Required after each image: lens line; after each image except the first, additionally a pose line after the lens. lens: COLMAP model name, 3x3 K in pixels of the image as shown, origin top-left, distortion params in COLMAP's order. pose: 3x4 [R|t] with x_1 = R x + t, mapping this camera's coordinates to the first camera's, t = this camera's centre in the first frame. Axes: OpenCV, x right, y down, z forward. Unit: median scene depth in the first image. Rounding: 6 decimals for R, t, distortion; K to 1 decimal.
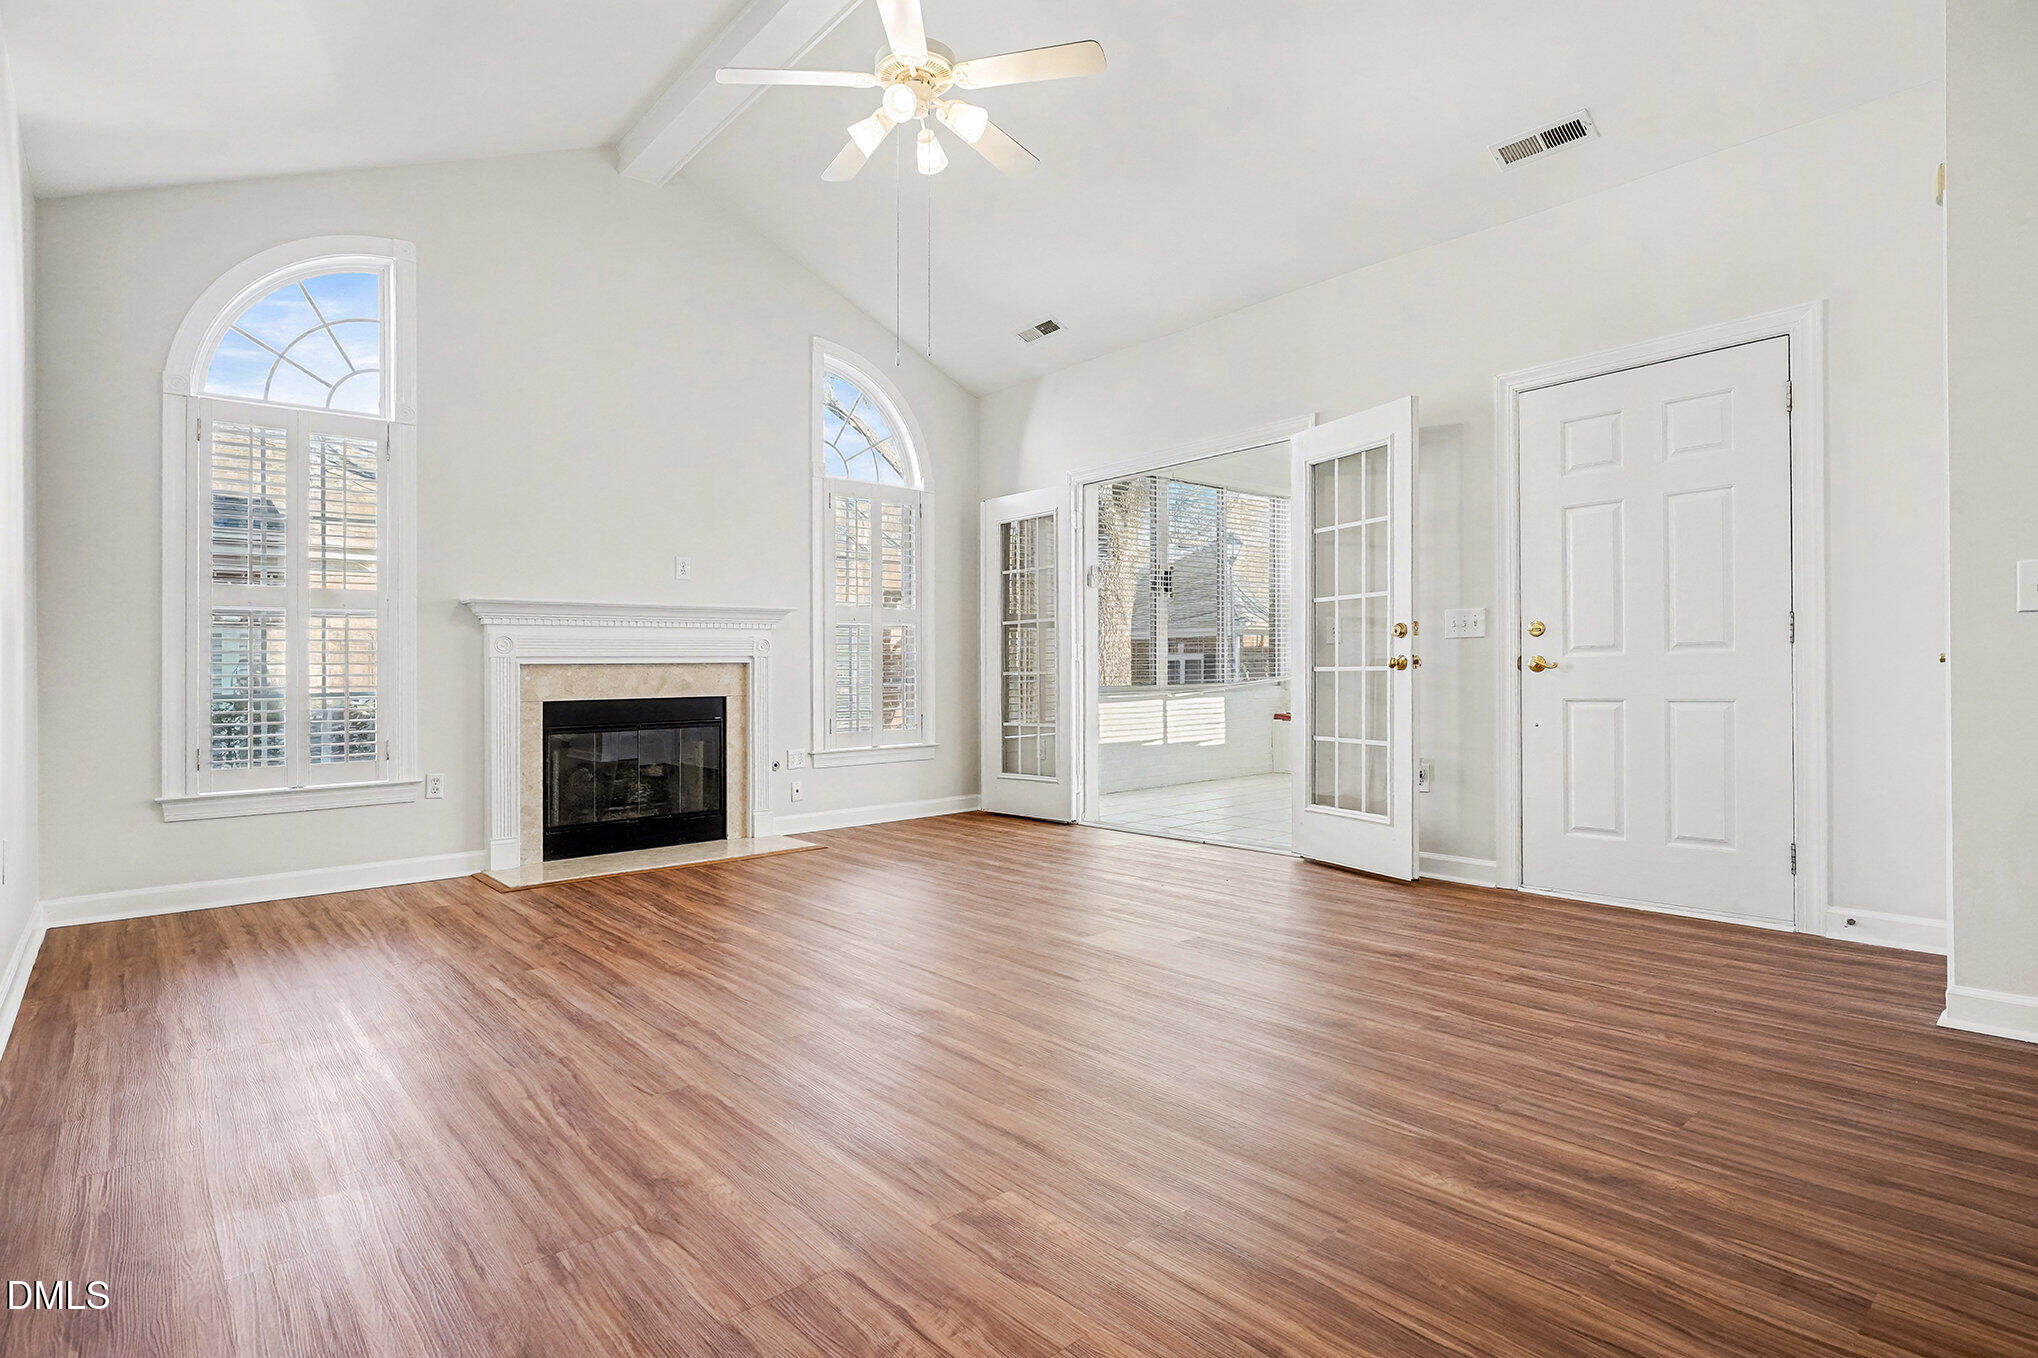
lens RADIAL K [[1025.9, 0, 1006.4], [0, 1025.9, 690.6], [0, 0, 1]] dist [0.004813, -0.000920]
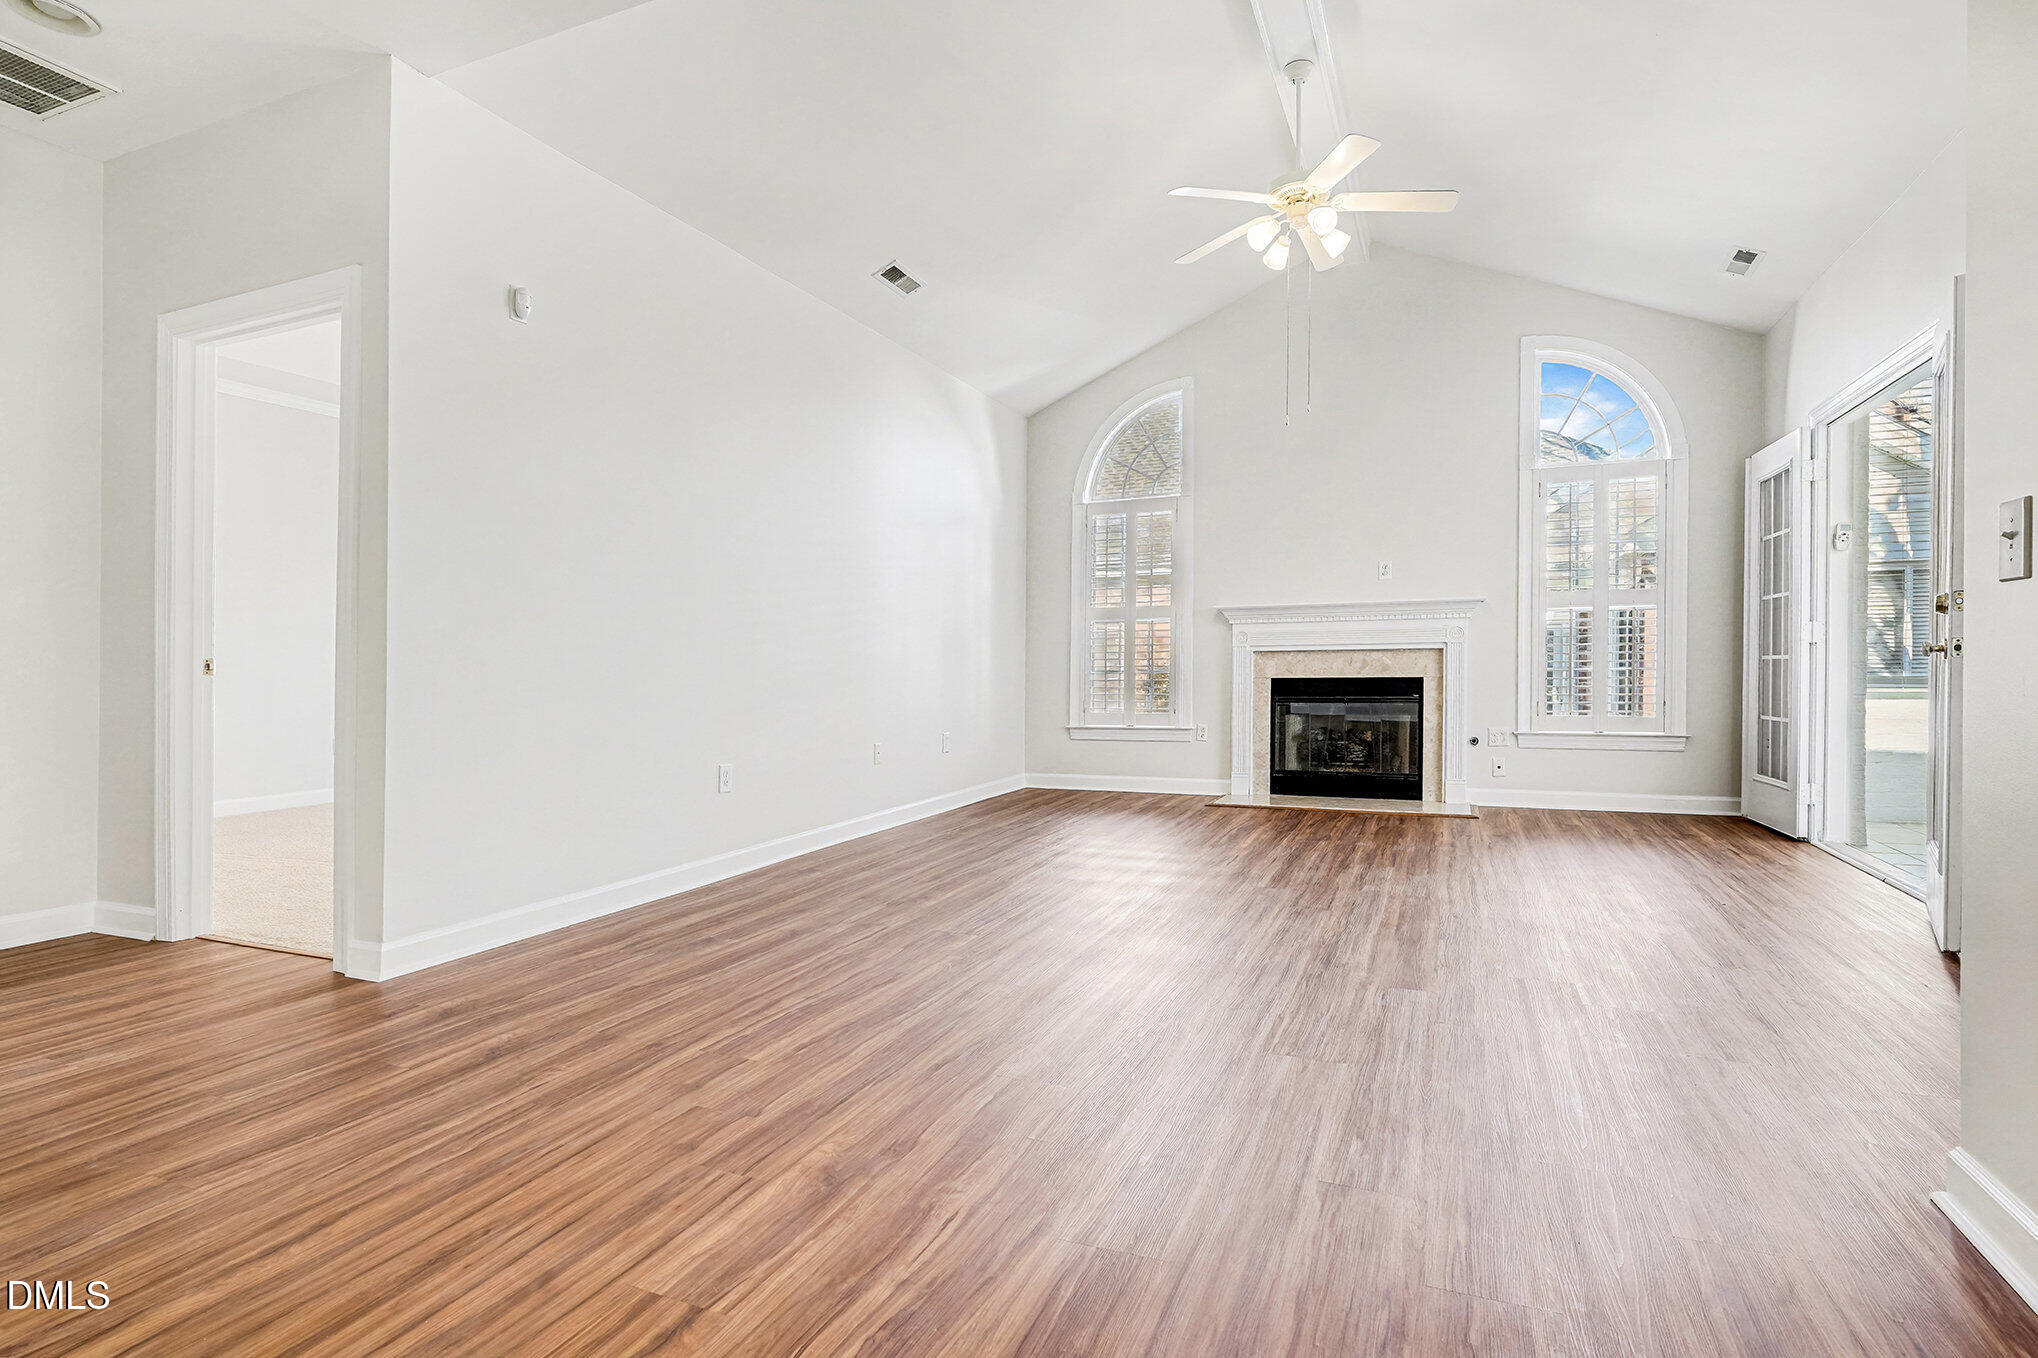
lens RADIAL K [[1025.9, 0, 1006.4], [0, 1025.9, 690.6], [0, 0, 1]] dist [0.004813, -0.000920]
pose [[0.442948, 0.031881, -0.895980, 0.586812], [-0.011506, 0.999487, 0.029875, -0.009292], [0.896474, -0.002924, 0.443088, 0.065347]]
